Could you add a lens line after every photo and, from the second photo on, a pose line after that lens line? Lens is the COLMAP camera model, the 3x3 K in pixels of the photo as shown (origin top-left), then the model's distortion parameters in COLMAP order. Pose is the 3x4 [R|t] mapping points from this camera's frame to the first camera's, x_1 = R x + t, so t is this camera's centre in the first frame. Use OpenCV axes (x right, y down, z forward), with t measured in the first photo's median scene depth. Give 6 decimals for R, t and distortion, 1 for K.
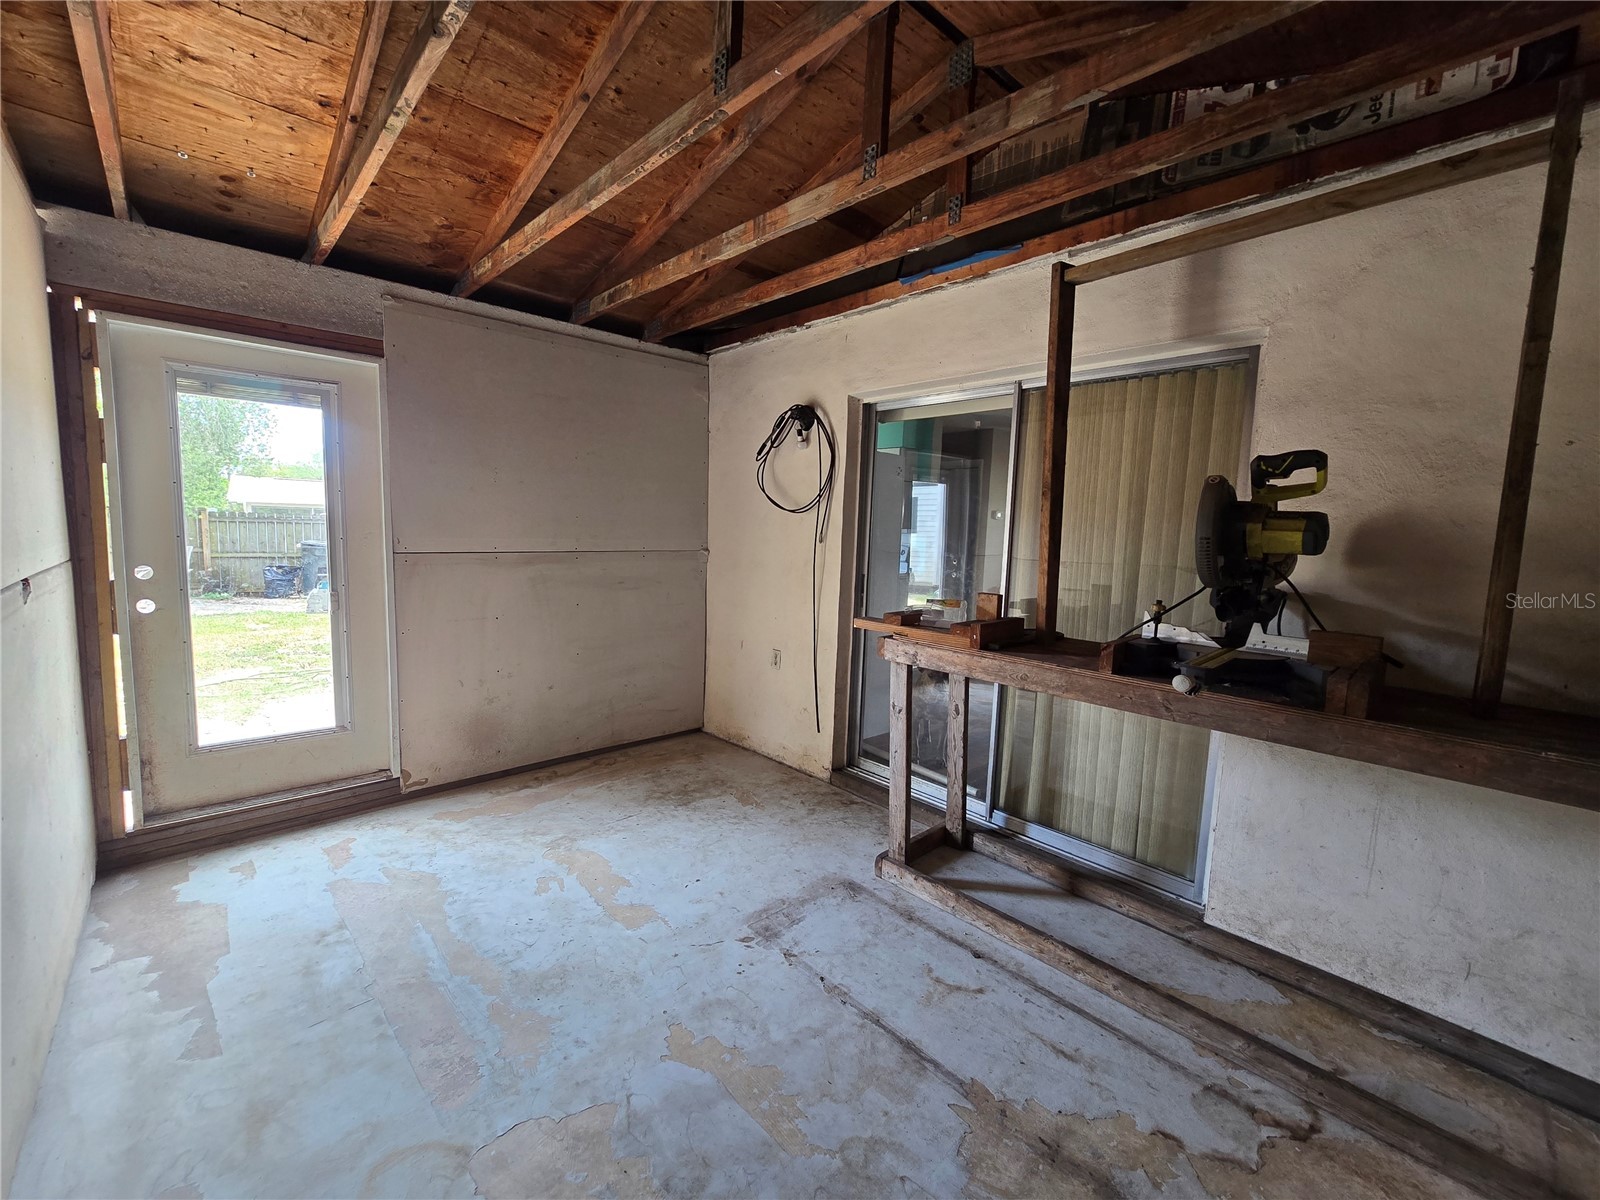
lens RADIAL K [[657.6, 0, 795.2], [0, 657.6, 599.5], [0, 0, 1]] dist [-0.001049, -0.000176]
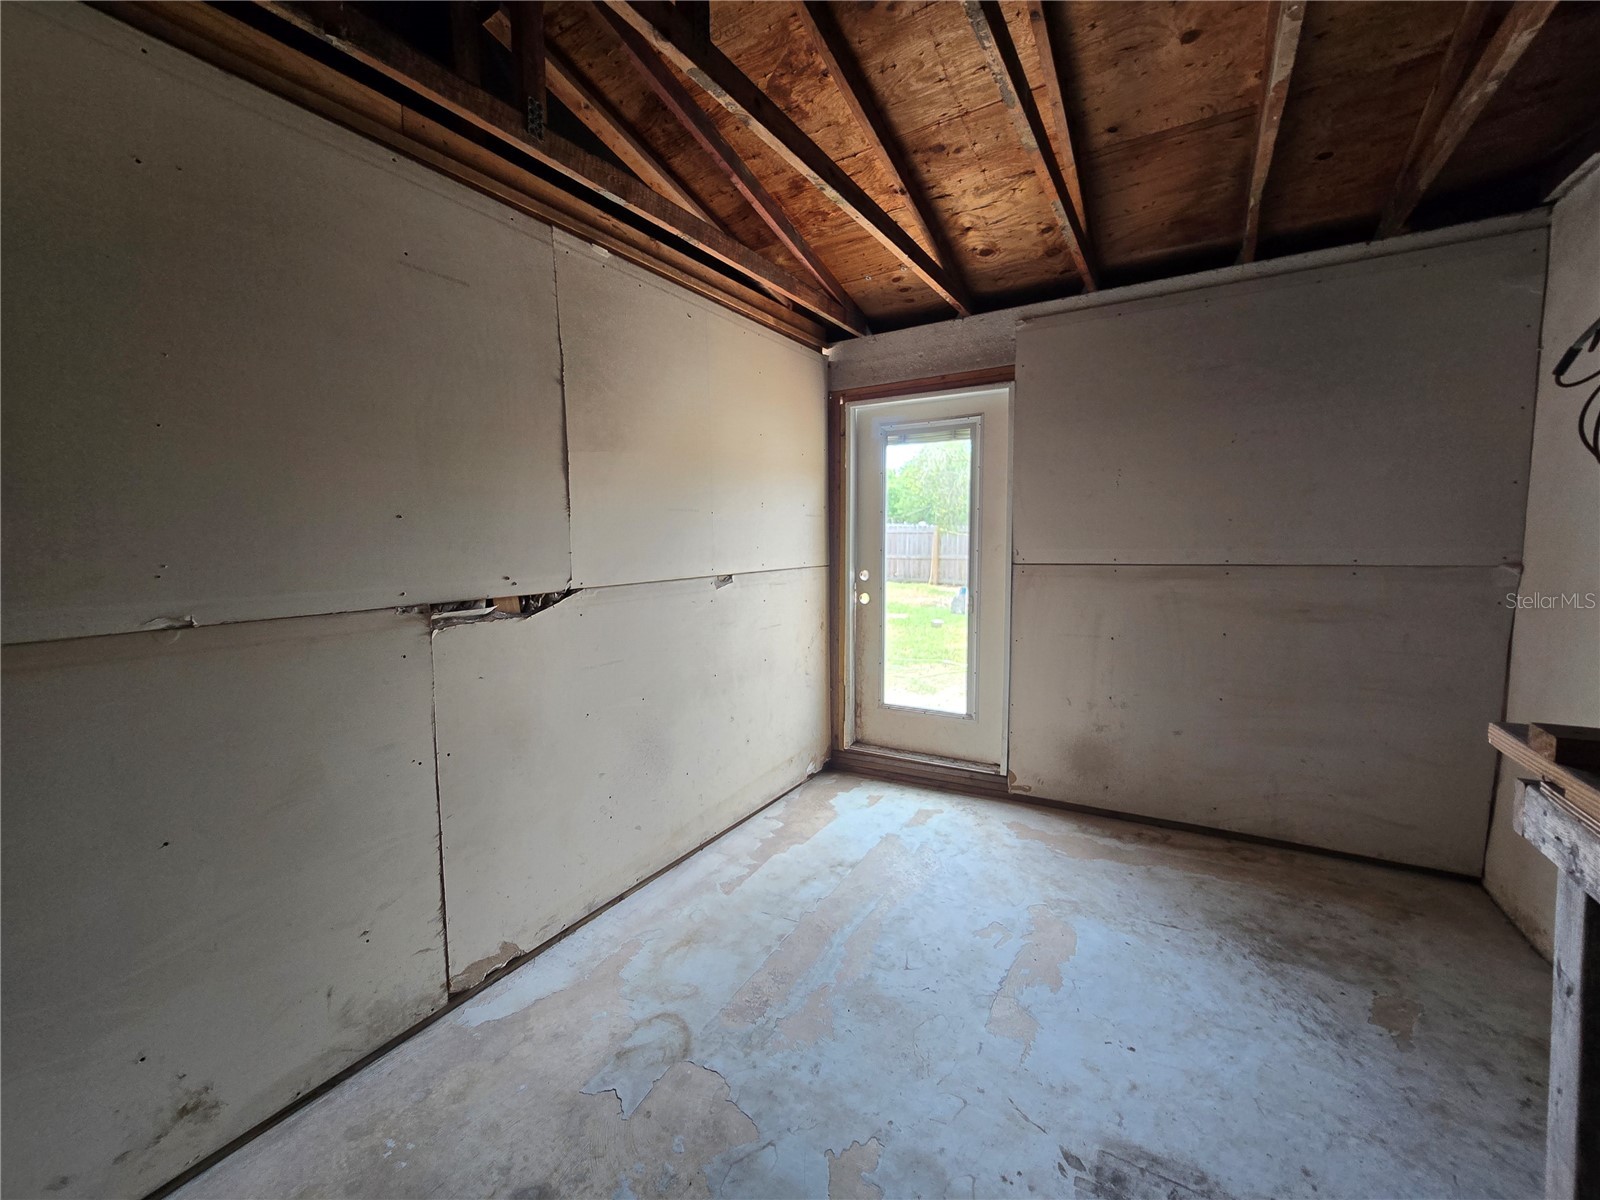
lens RADIAL K [[664.7, 0, 803.4], [0, 664.7, 602.2], [0, 0, 1]] dist [-0.000913, 0.000154]
pose [[0.285405, 0.063125, -0.956326, 0.344137], [-0.080913, 0.995853, 0.041586, -0.028953], [0.954985, 0.065510, 0.289329, 0.404808]]
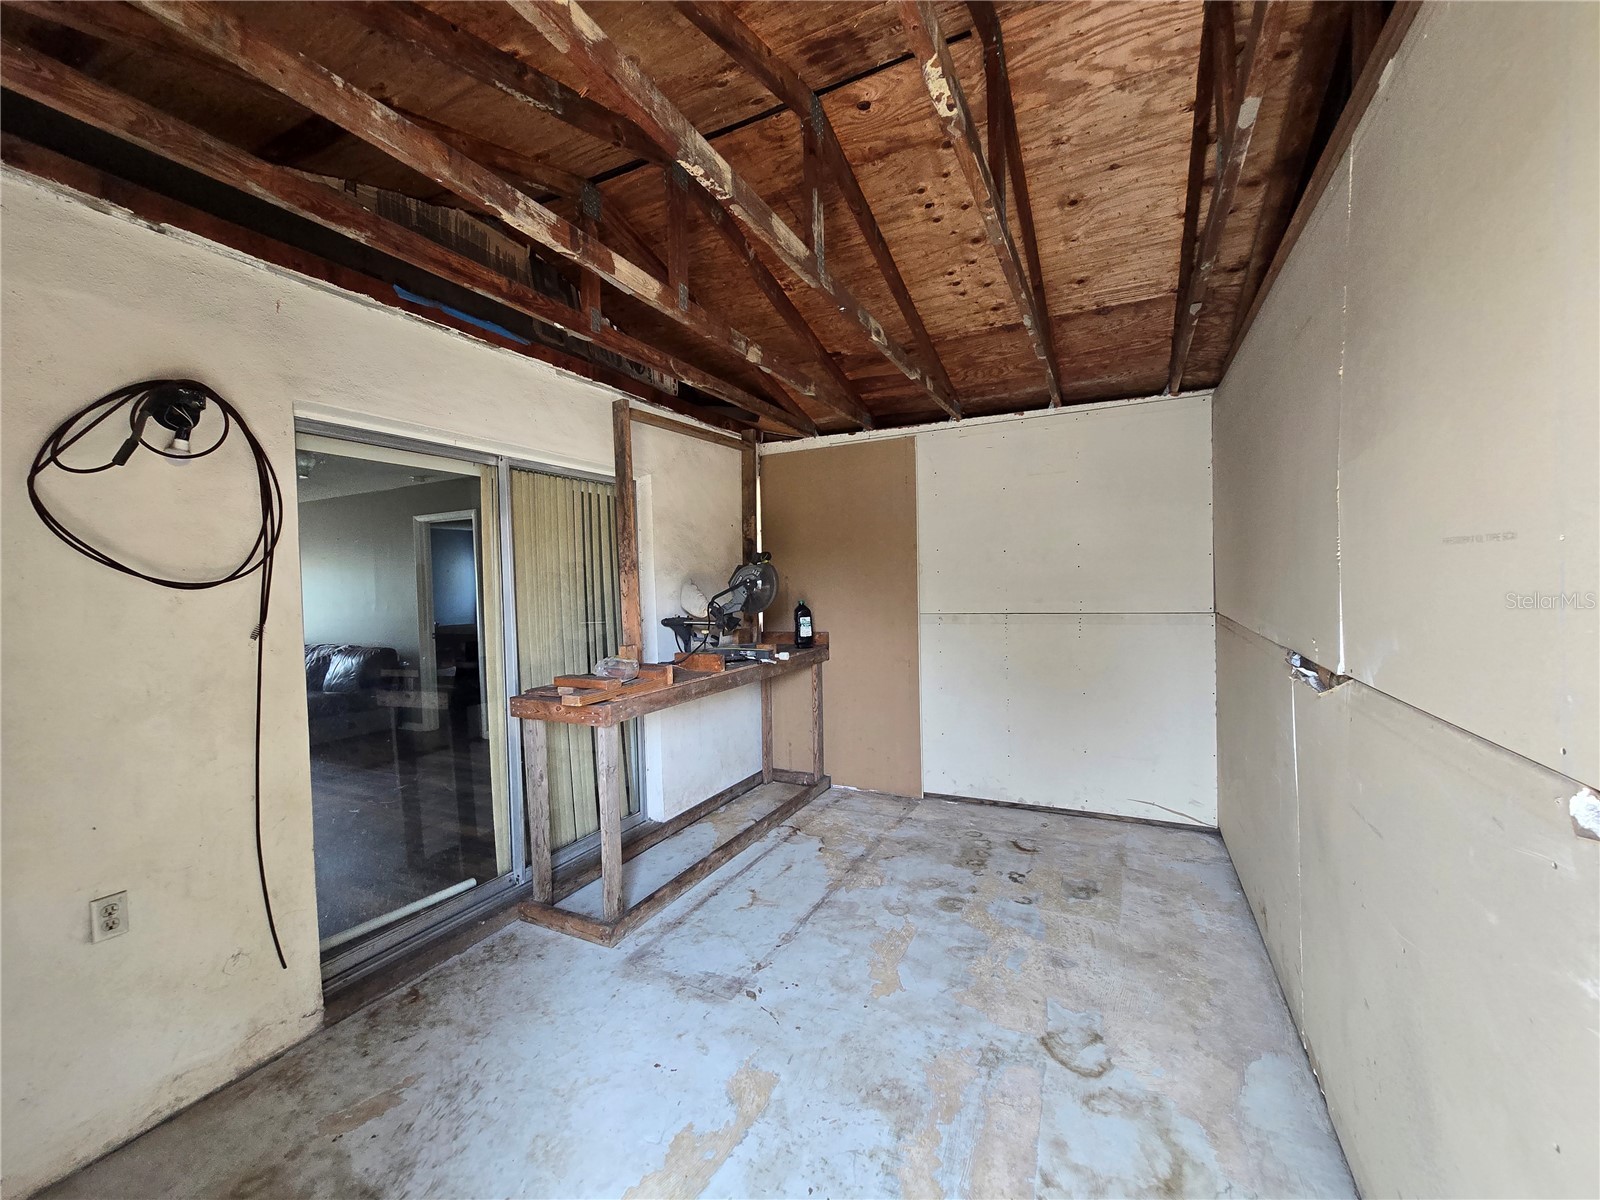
lens RADIAL K [[656.5, 0, 798.2], [0, 656.5, 599.8], [0, 0, 1]] dist [-0.002518, -0.000450]
pose [[-0.354948, -0.052168, 0.933429, -0.804003], [0.115344, 0.988370, 0.099099, -0.149646], [-0.927743, 0.142840, -0.344803, 0.933156]]
